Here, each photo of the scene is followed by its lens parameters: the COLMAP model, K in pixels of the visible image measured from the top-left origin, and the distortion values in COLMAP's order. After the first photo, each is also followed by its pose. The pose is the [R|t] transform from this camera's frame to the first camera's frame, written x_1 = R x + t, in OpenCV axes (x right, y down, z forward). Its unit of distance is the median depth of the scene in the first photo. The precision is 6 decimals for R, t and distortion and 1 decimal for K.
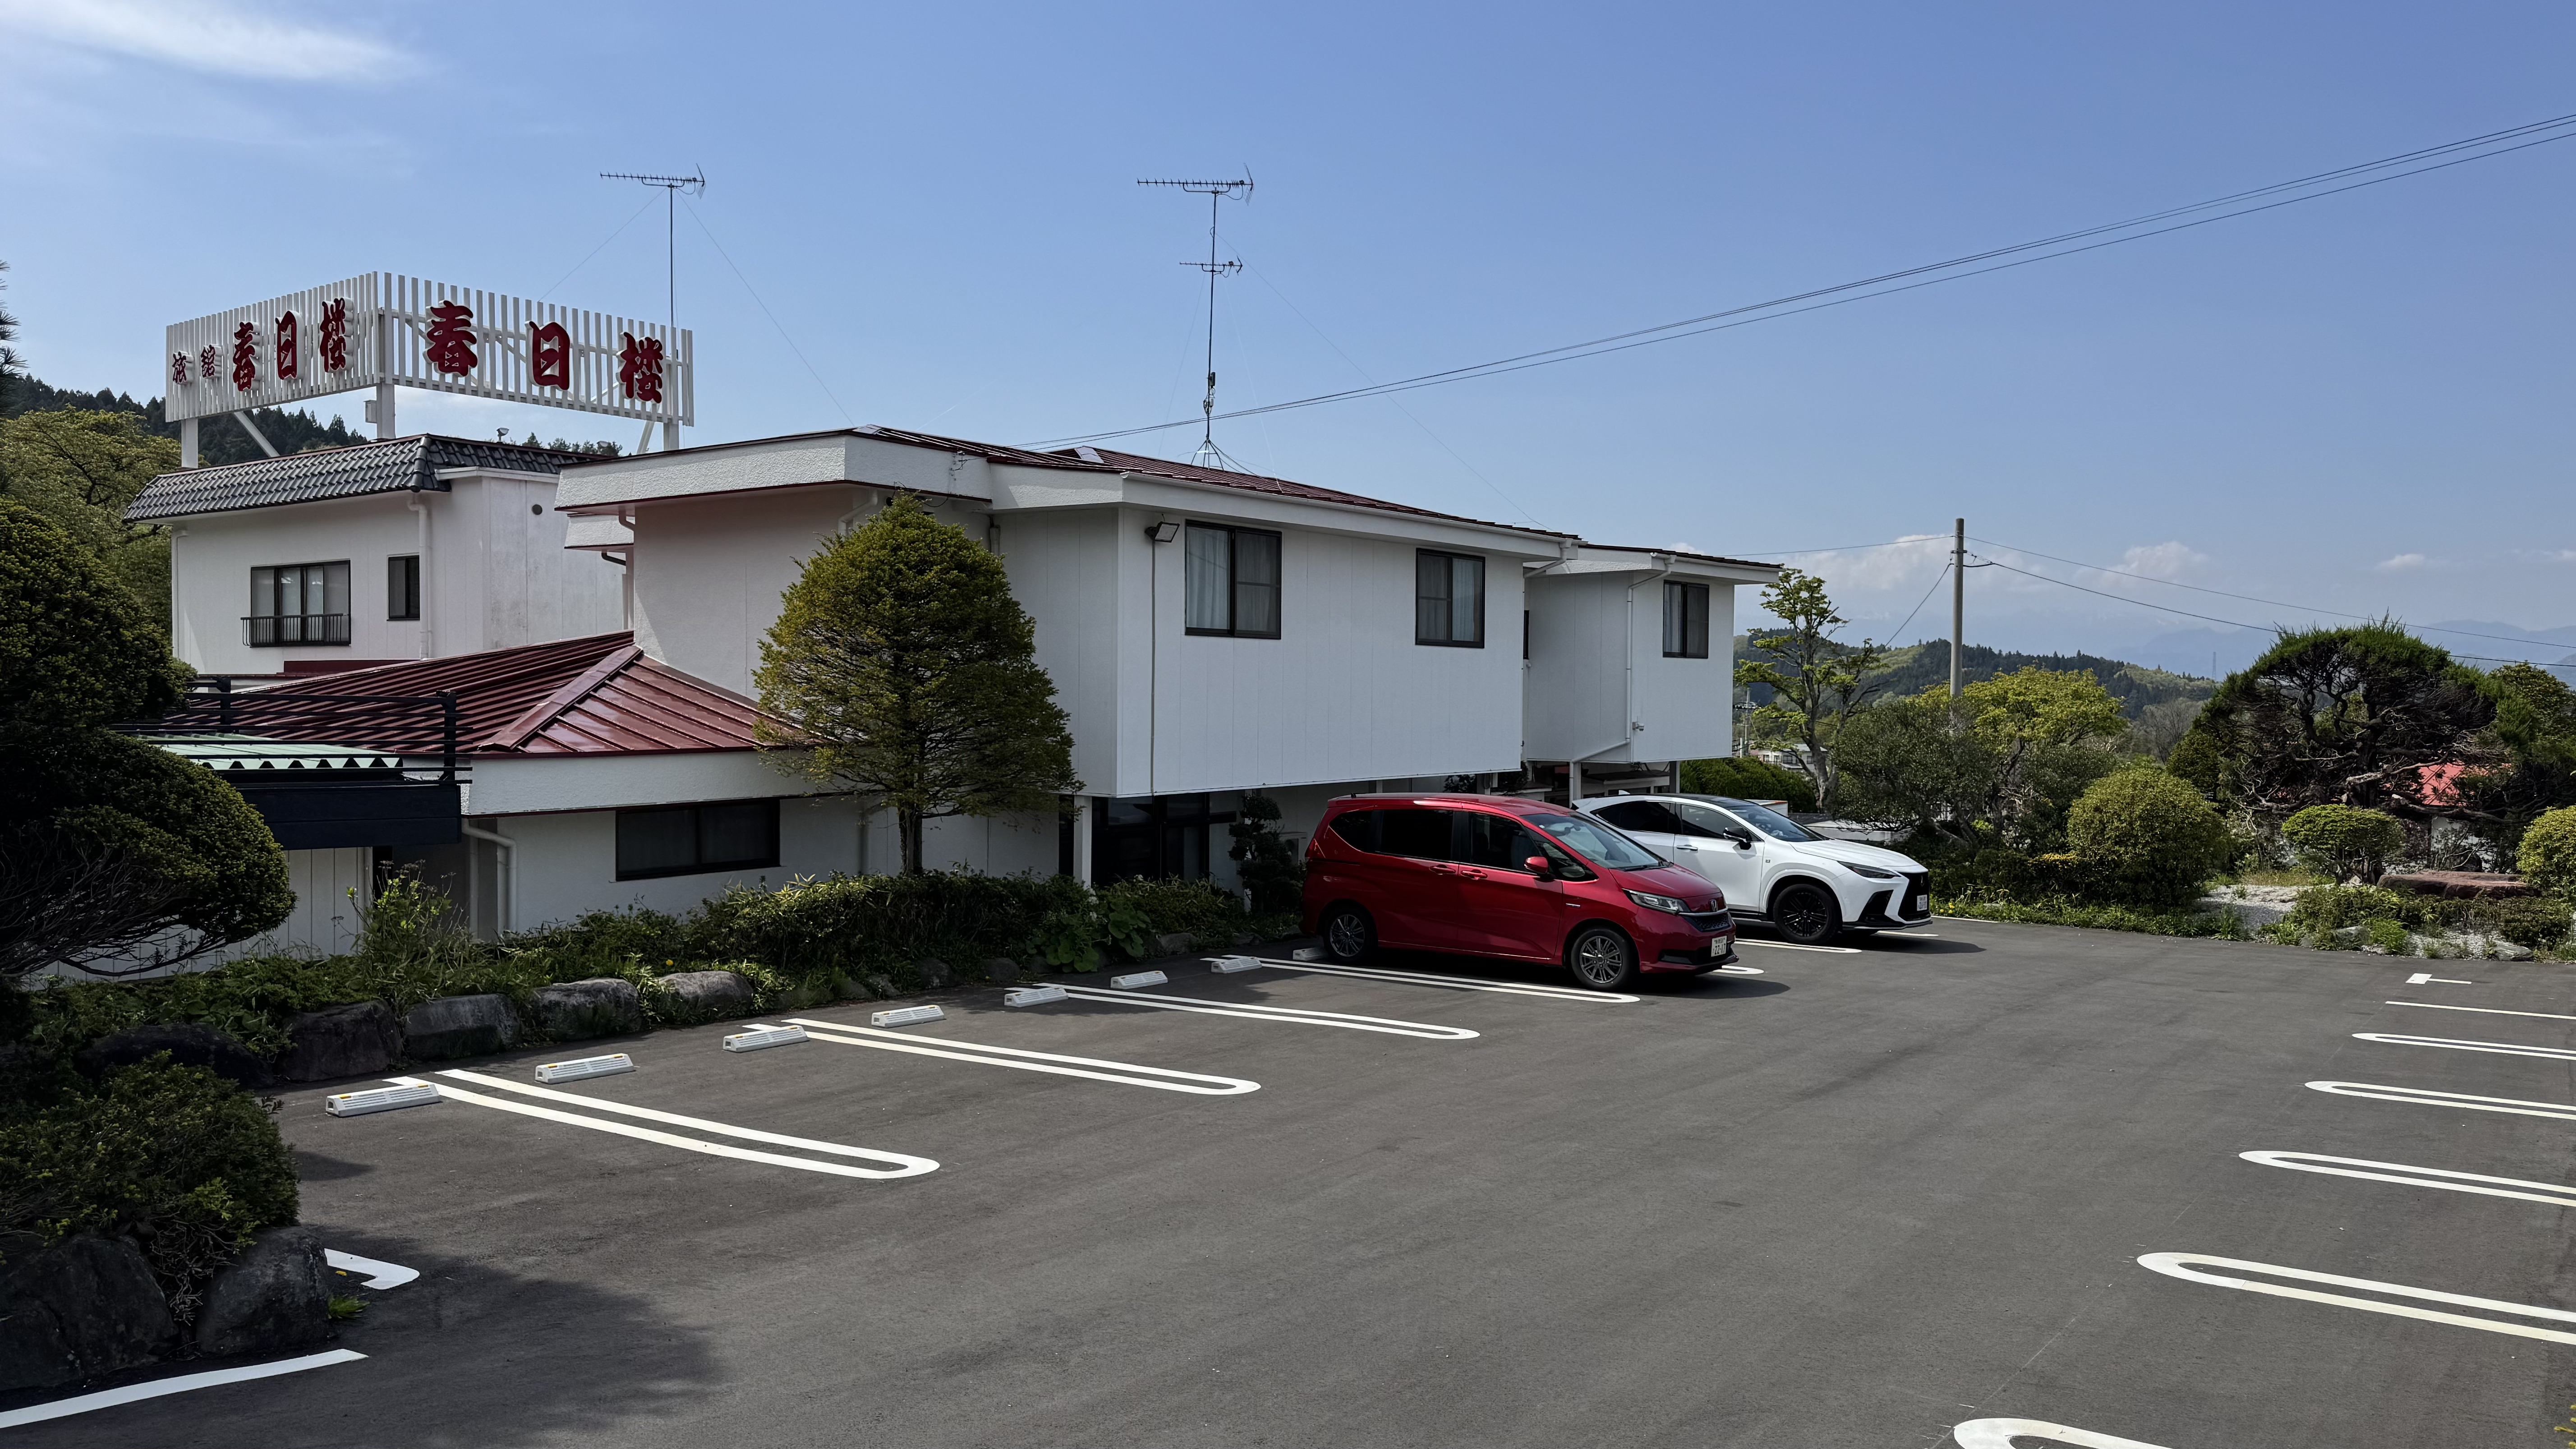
lens RADIAL K [[1762.3, 0, 1297.0], [0, 1762.3, 761.9], [0, 0, 1]] dist [0.103912, -0.147452]
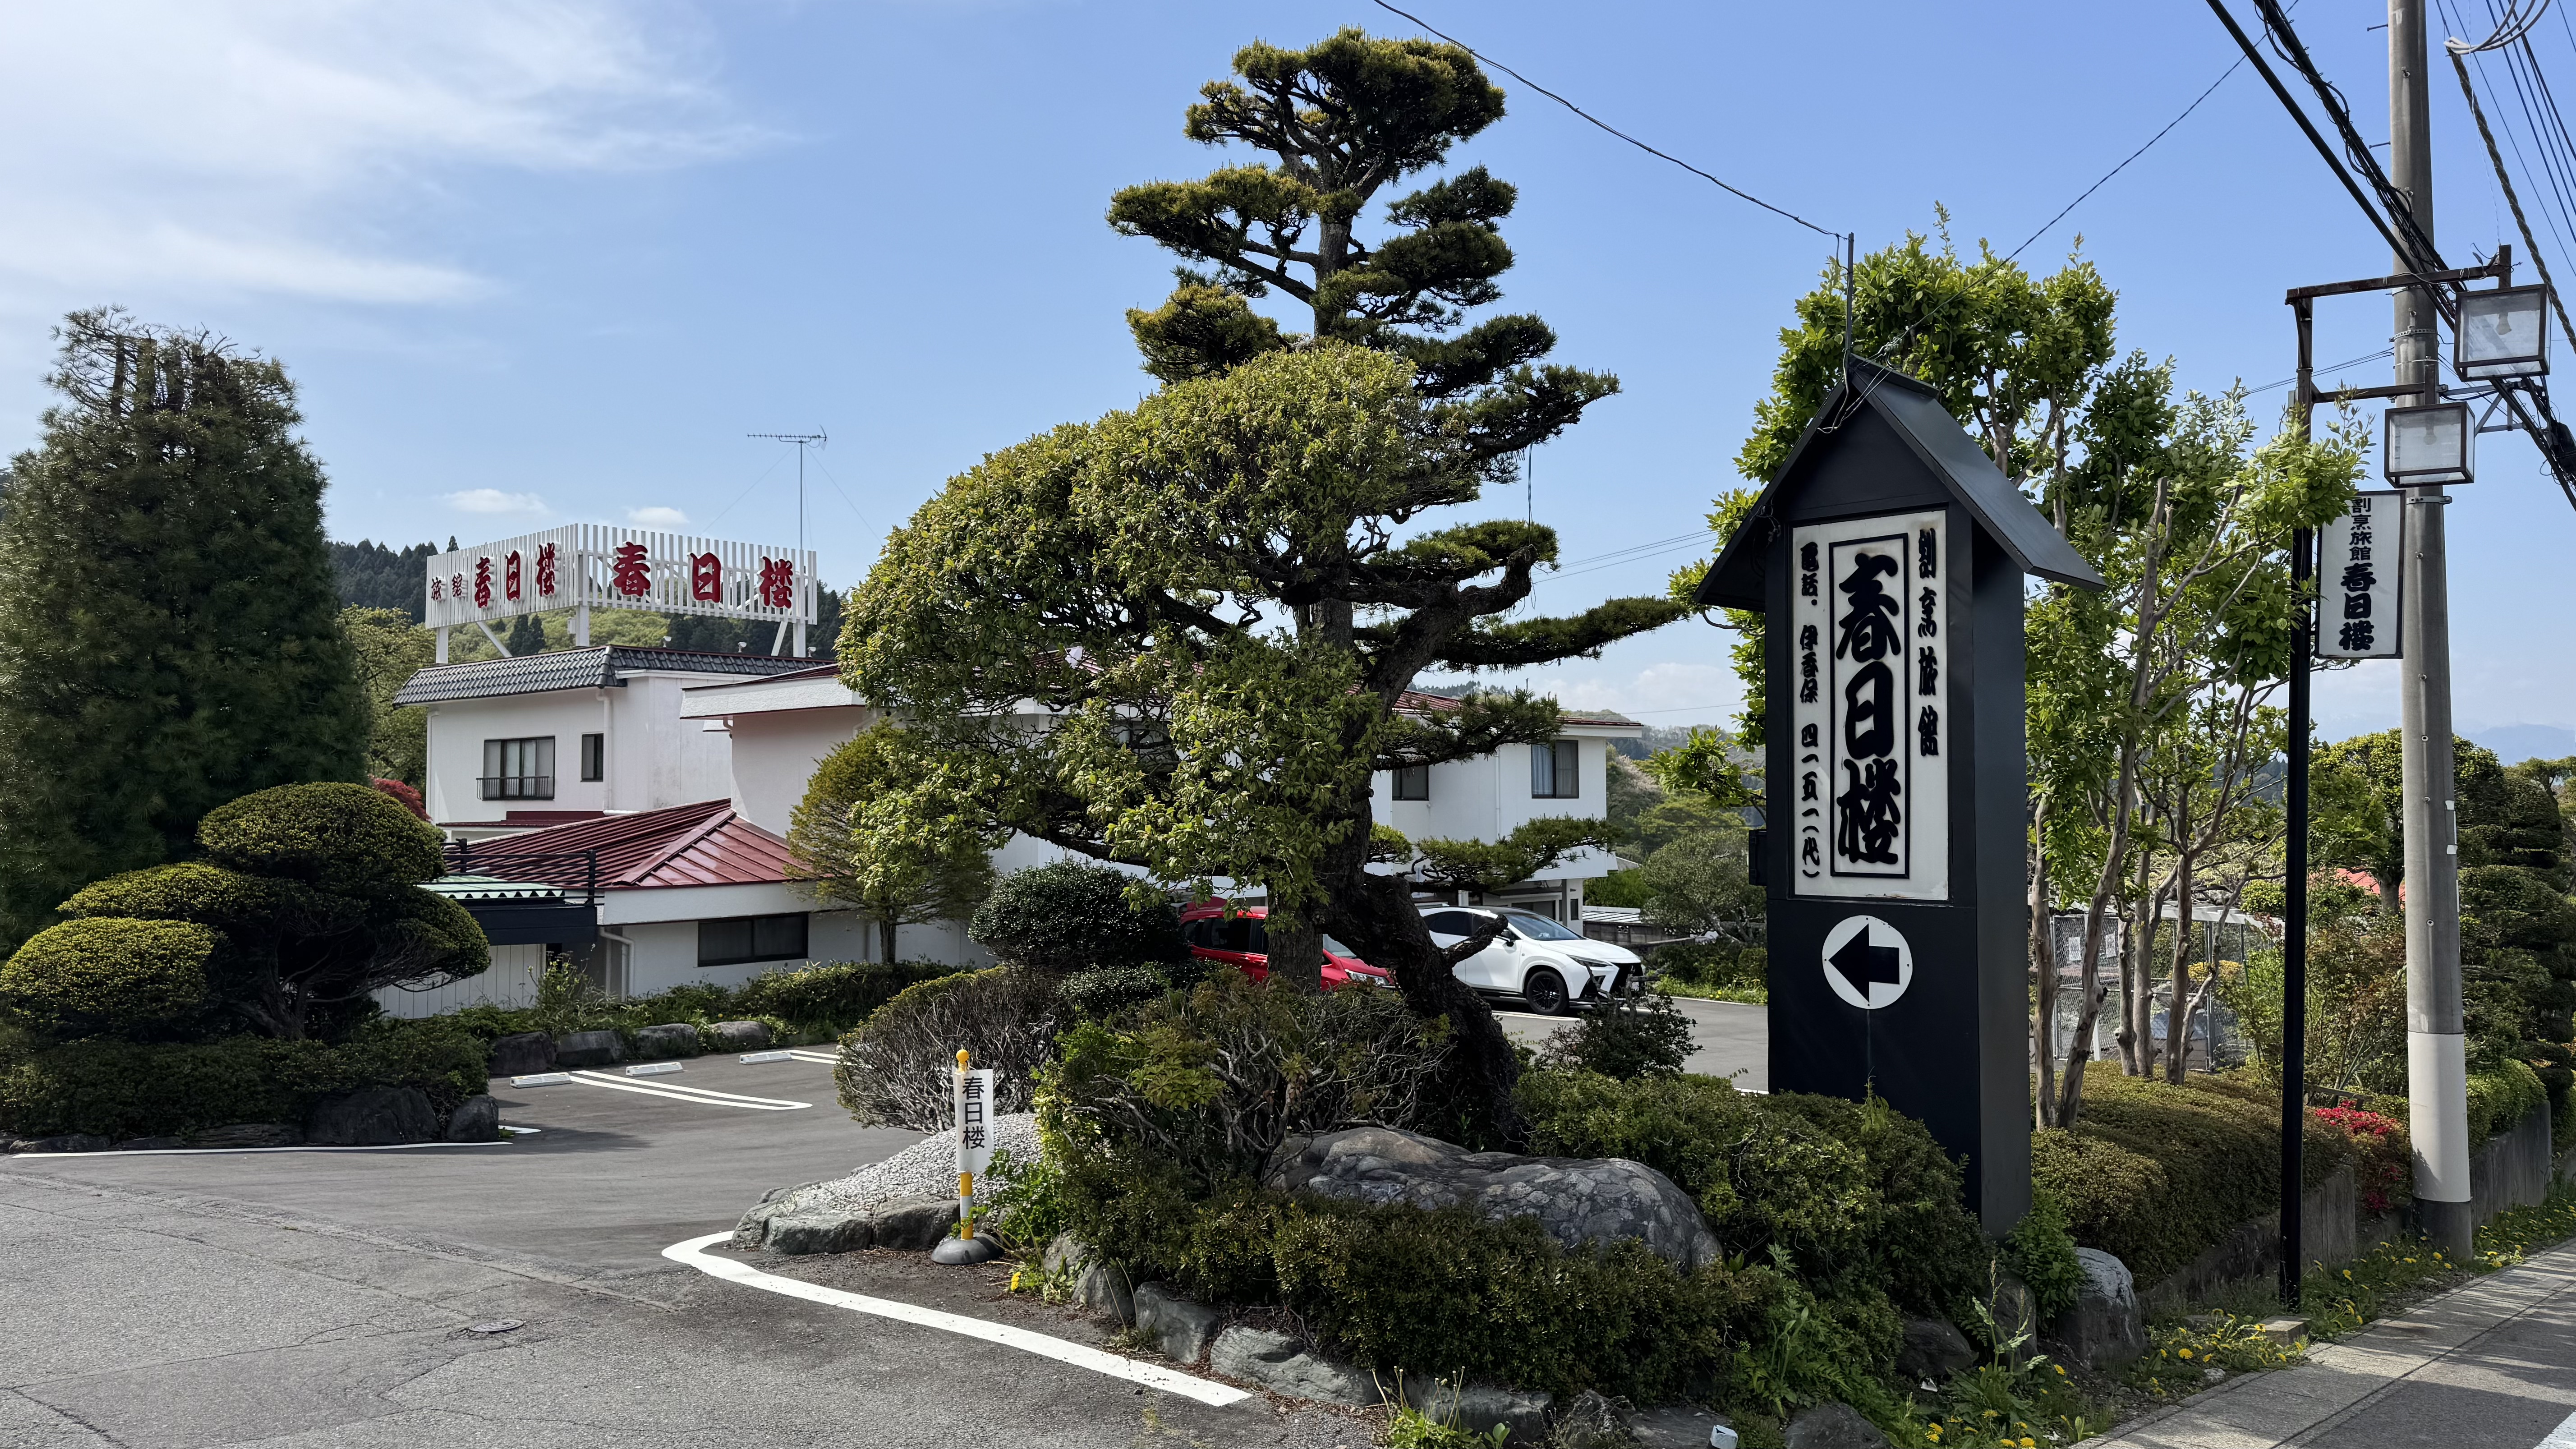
lens RADIAL K [[1822.0, 0, 1347.8], [0, 1822.0, 769.3], [0, 0, 1]] dist [0.242673, -0.542487]
pose [[0.995287, -0.009832, -0.096470, 0.339386], [0.004382, 0.998391, -0.056544, -0.011165], [0.096871, 0.055854, 0.993728, -0.569622]]
